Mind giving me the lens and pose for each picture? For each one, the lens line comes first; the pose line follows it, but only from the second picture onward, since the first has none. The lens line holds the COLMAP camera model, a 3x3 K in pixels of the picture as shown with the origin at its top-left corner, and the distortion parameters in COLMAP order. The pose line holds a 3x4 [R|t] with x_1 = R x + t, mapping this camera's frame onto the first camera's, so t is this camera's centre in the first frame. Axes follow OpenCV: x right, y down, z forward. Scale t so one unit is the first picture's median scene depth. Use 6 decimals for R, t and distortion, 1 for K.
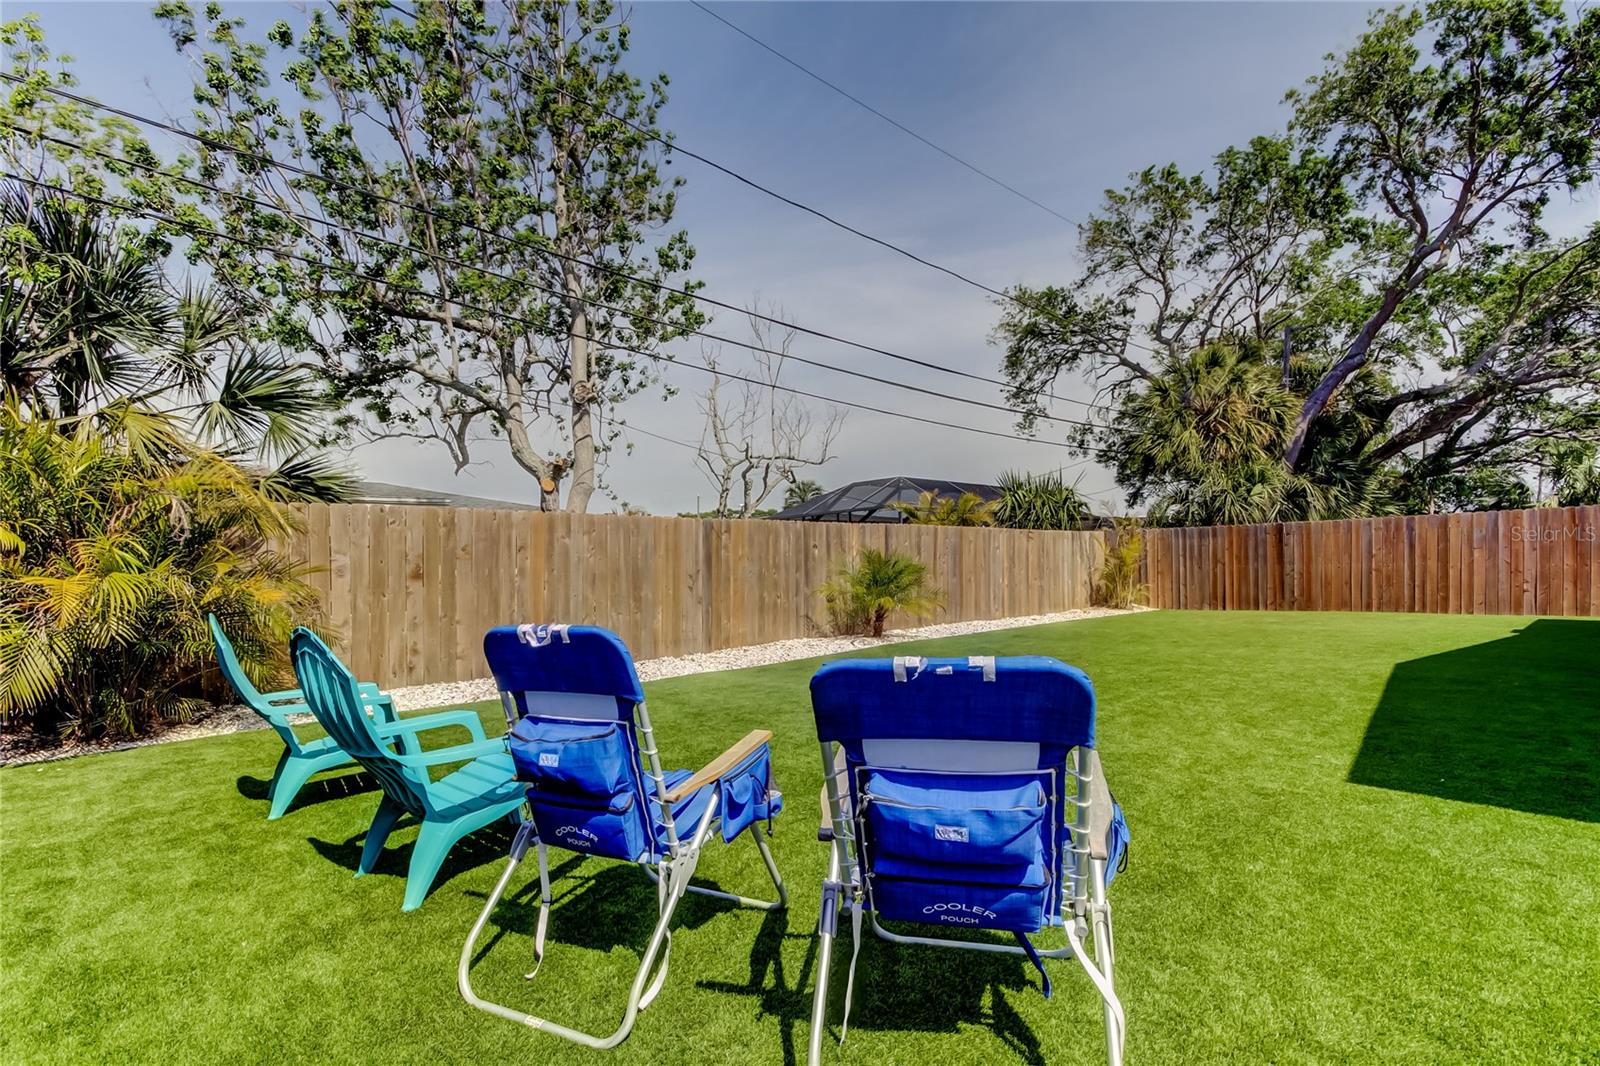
lens RADIAL K [[739.9, 0, 800.1], [0, 739.9, 559.5], [0, 0, 1]] dist [0.008182, 0.000158]
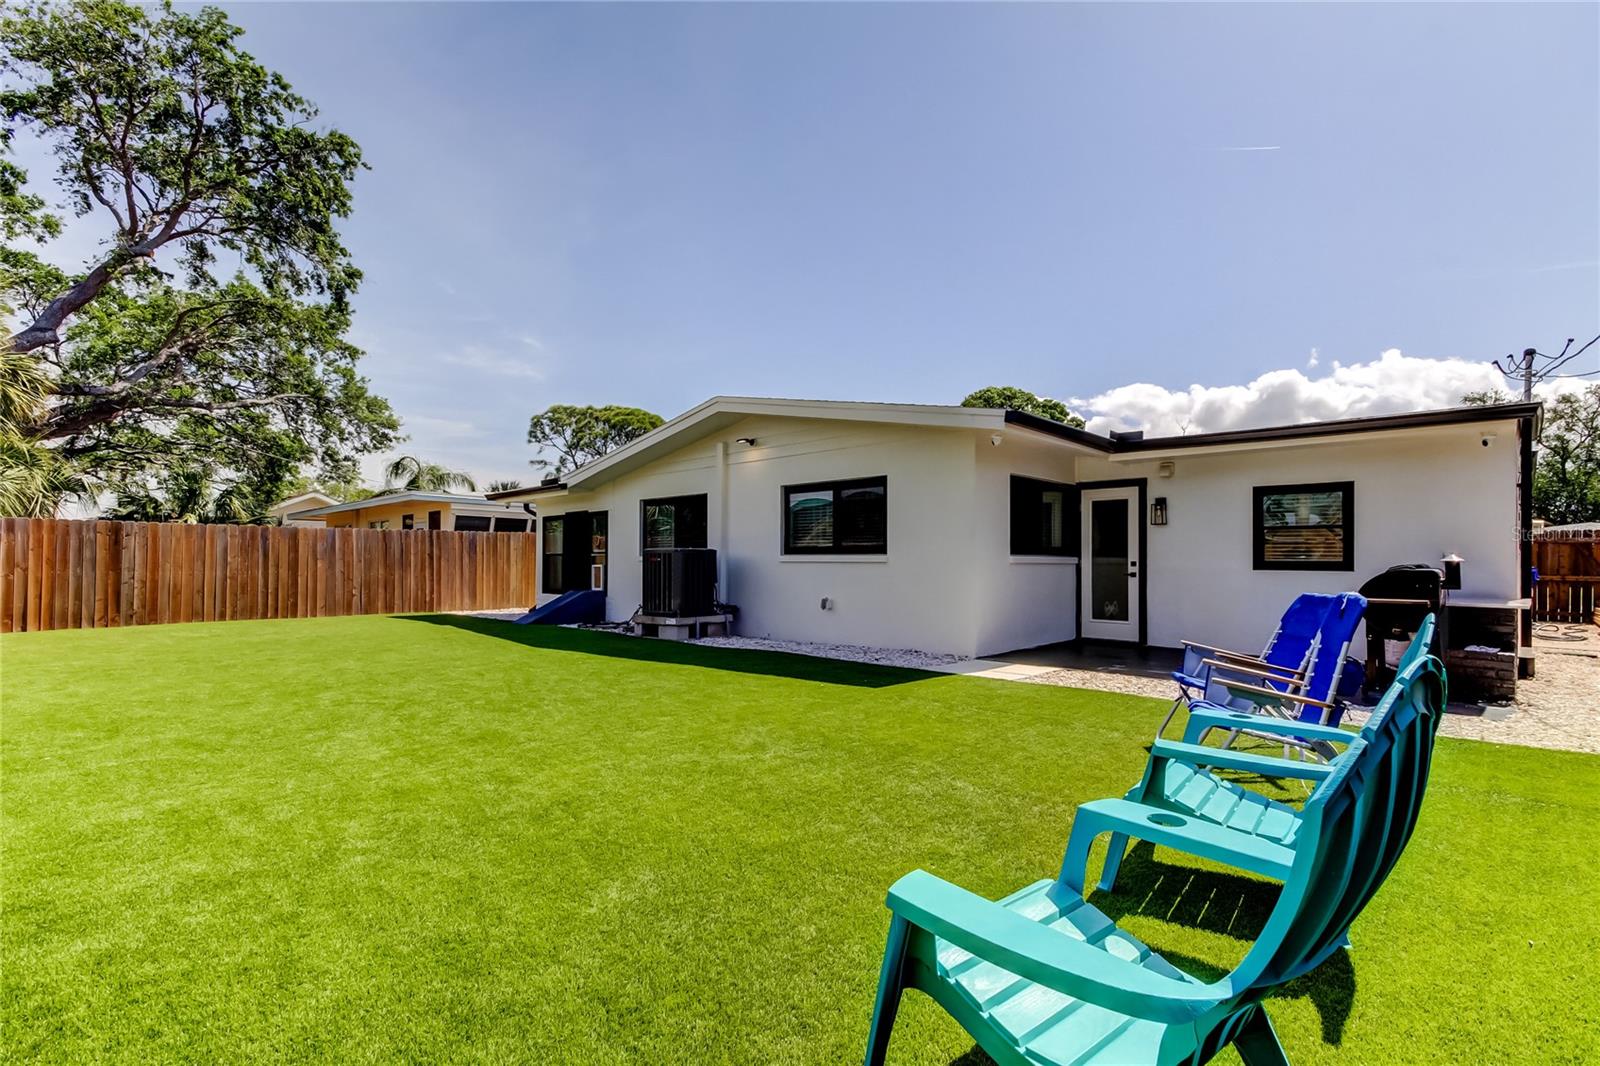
lens RADIAL K [[739.9, 0, 800.1], [0, 739.9, 559.5], [0, 0, 1]] dist [0.008182, 0.000158]
pose [[-0.042699, 0.031319, 0.998597, -0.250310], [-0.013921, 0.999393, -0.031939, 0.011117], [-0.998991, -0.015265, -0.042237, 0.296936]]
